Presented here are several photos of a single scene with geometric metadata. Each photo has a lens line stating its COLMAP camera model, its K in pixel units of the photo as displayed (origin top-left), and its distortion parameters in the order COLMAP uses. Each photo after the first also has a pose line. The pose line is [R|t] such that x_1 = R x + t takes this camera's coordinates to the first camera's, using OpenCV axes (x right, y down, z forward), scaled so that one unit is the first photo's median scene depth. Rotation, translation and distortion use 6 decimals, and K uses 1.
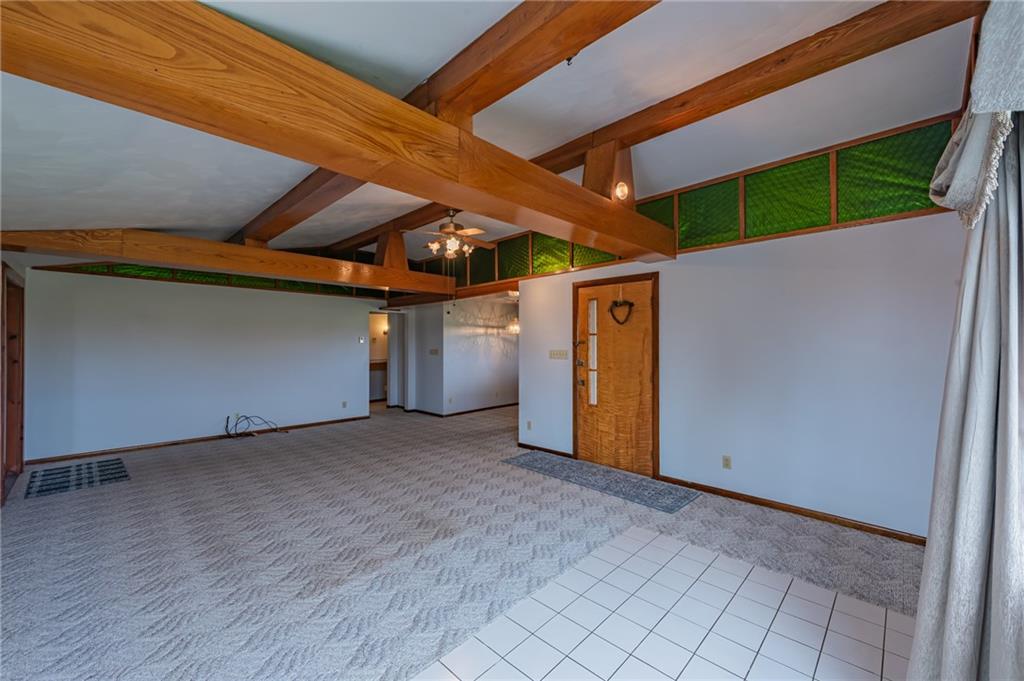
lens RADIAL K [[406.4, 0, 511.3], [0, 406.4, 338.5], [0, 0, 1]] dist [0.010746, -0.000081]
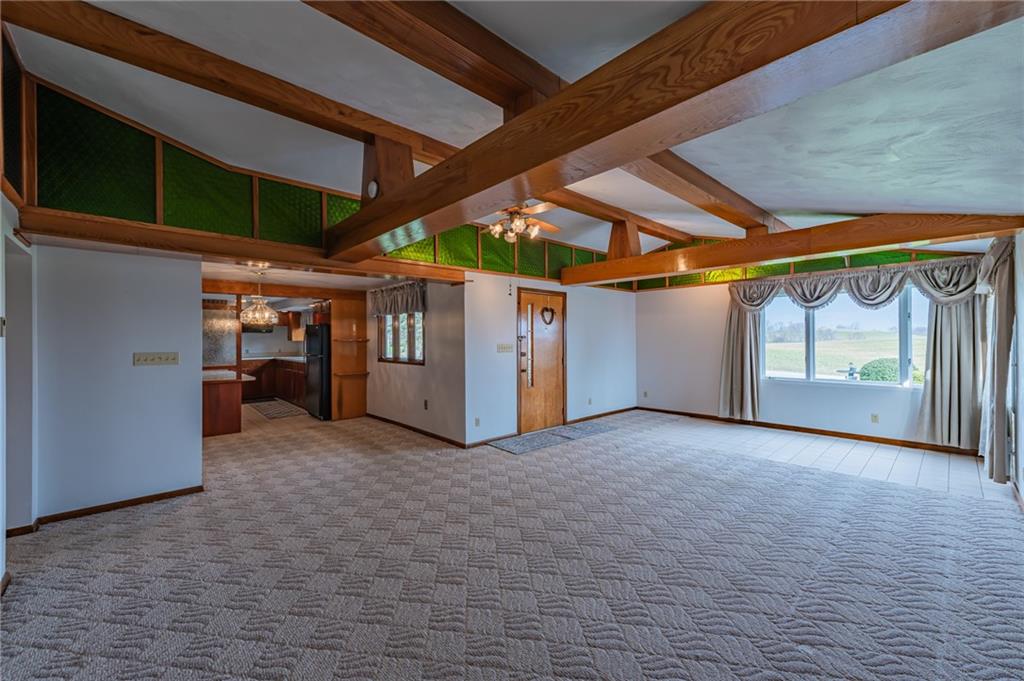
lens RADIAL K [[406.4, 0, 511.0], [0, 406.4, 342.9], [0, 0, 1]] dist [0.010746, -0.000081]
pose [[0.043191, 0.000148, 0.999067, -1.124999], [-0.000262, 1.000000, -0.000137, 0.028071], [-0.999067, -0.000256, 0.043191, 1.061691]]
